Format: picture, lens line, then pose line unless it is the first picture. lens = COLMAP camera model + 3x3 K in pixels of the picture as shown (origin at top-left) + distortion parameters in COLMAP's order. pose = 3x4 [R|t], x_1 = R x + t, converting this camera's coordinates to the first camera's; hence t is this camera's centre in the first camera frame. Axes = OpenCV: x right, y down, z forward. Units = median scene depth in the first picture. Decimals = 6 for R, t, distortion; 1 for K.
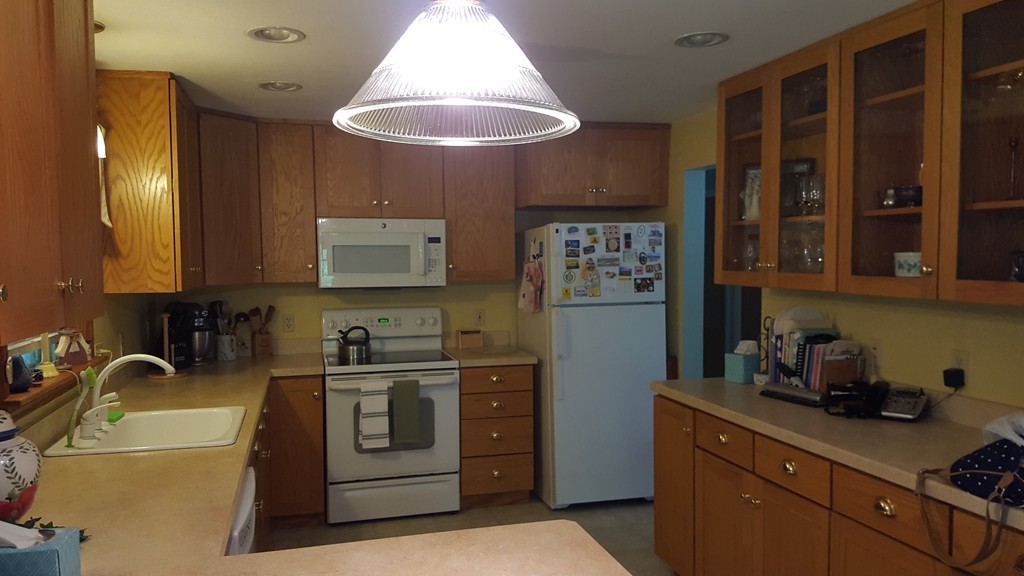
lens RADIAL K [[763.8, 0, 515.5], [0, 763.8, 295.3], [0, 0, 1]] dist [0.102861, -0.113856]
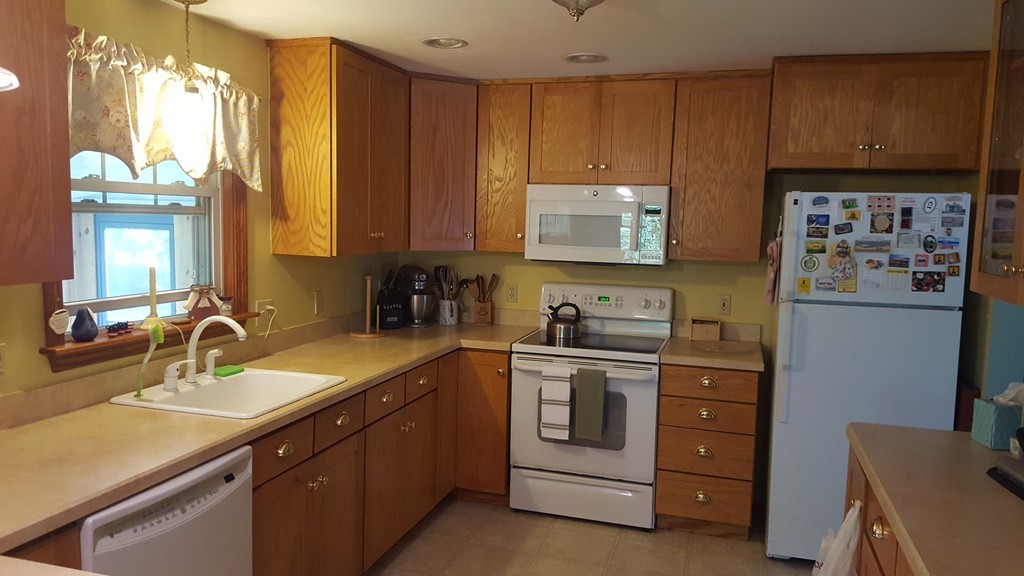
lens RADIAL K [[763.8, 0, 506.7], [0, 763.8, 293.0], [0, 0, 1]] dist [0.102861, -0.113856]
pose [[0.850550, 0.082766, -0.519341, 0.214734], [-0.060873, 0.996395, 0.059096, -0.022264], [0.522360, -0.018650, 0.852521, 0.190913]]
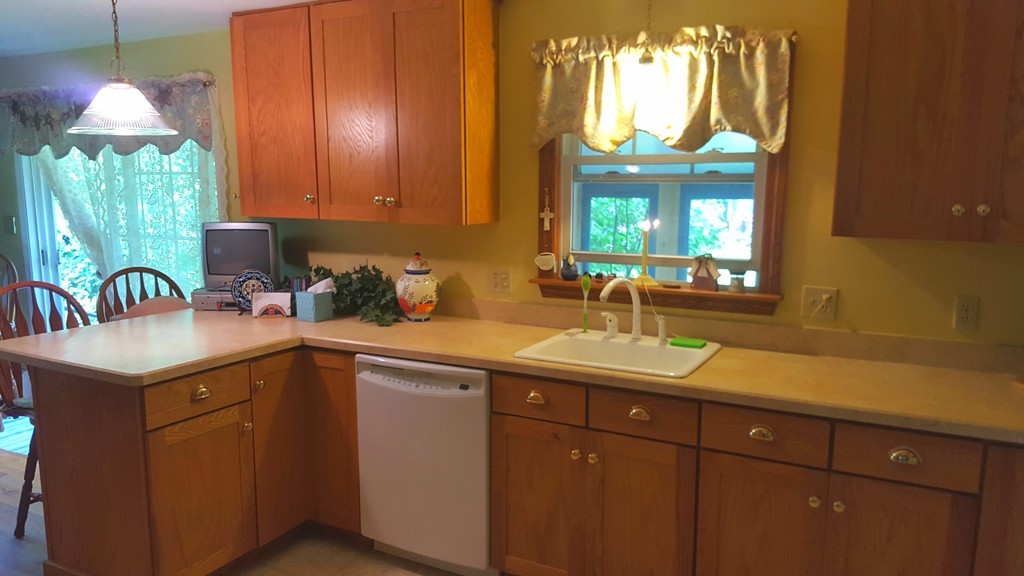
lens RADIAL K [[763.8, 0, 503.3], [0, 763.8, 317.5], [0, 0, 1]] dist [0.102861, -0.113856]
pose [[-0.675258, 0.138936, -0.724378, 0.241160], [-0.039269, 0.973934, 0.223407, -0.060858], [0.736536, 0.179303, -0.652201, 0.930664]]
